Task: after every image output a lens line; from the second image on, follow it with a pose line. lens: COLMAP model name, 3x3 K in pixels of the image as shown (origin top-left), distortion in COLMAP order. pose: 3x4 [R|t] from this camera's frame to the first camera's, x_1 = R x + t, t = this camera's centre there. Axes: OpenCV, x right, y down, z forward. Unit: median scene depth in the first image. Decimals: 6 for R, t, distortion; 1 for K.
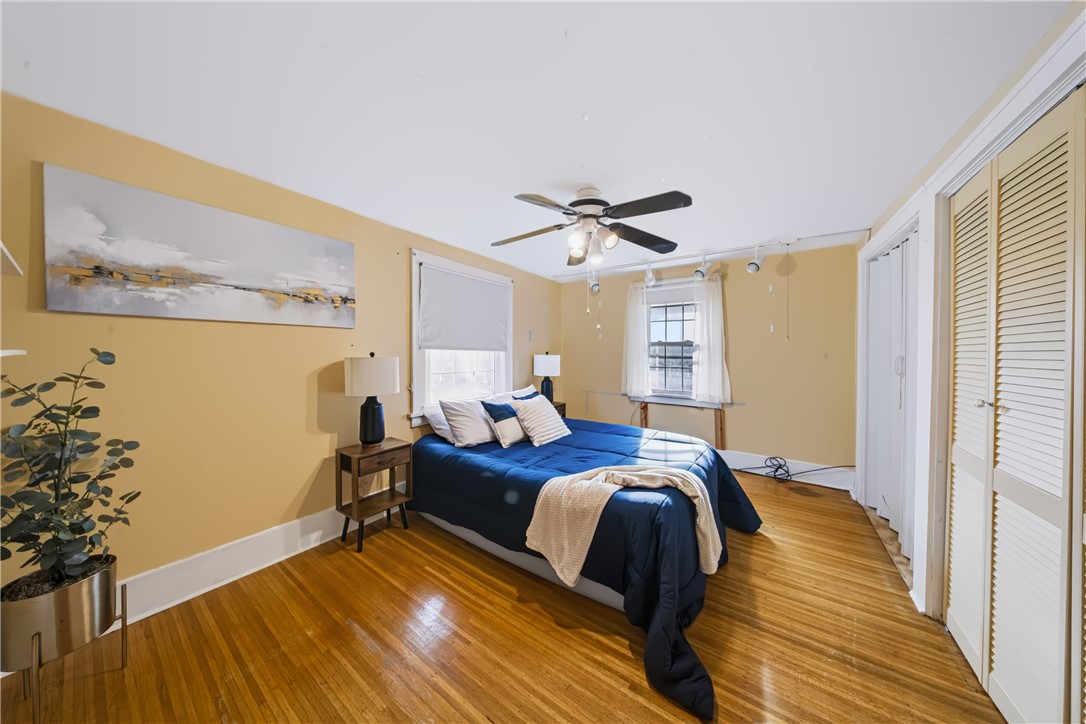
lens RADIAL K [[323.0, 0, 545.5], [0, 323.0, 356.9], [0, 0, 1]] dist [0.000717, 0.000053]
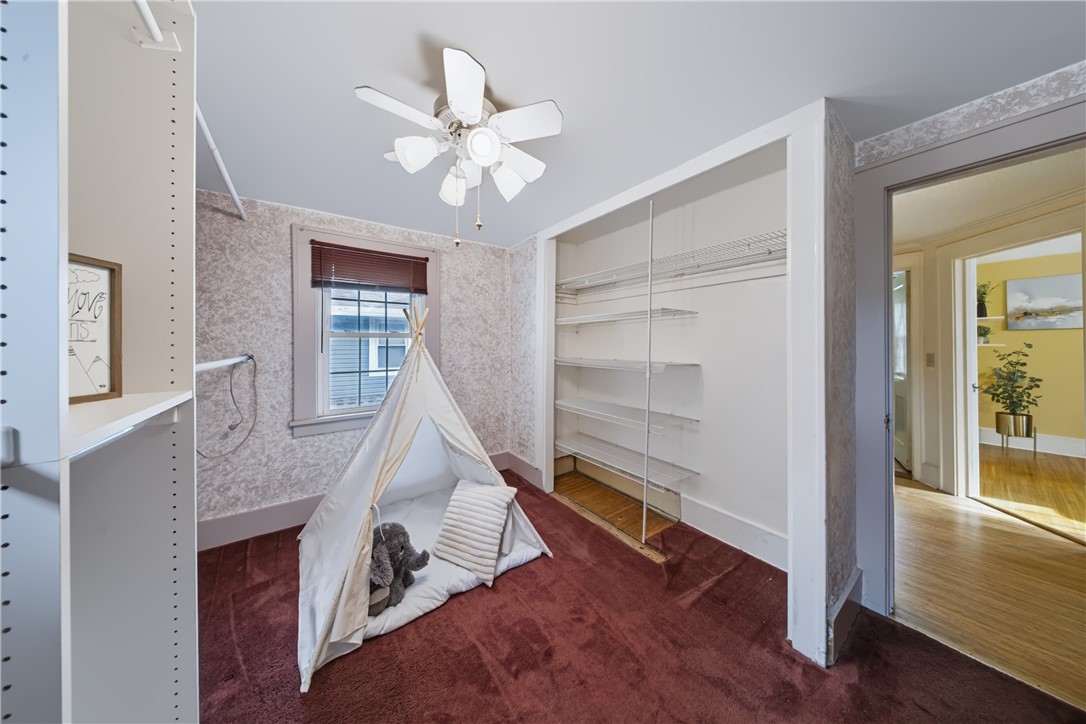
lens RADIAL K [[323.0, 0, 553.3], [0, 323.0, 343.7], [0, 0, 1]] dist [0.000717, 0.000053]
pose [[-0.326664, -0.007065, -0.945114, 2.633402], [-0.009215, 0.999948, -0.004290, 0.032214], [0.945096, 0.007307, -0.326712, -1.975841]]
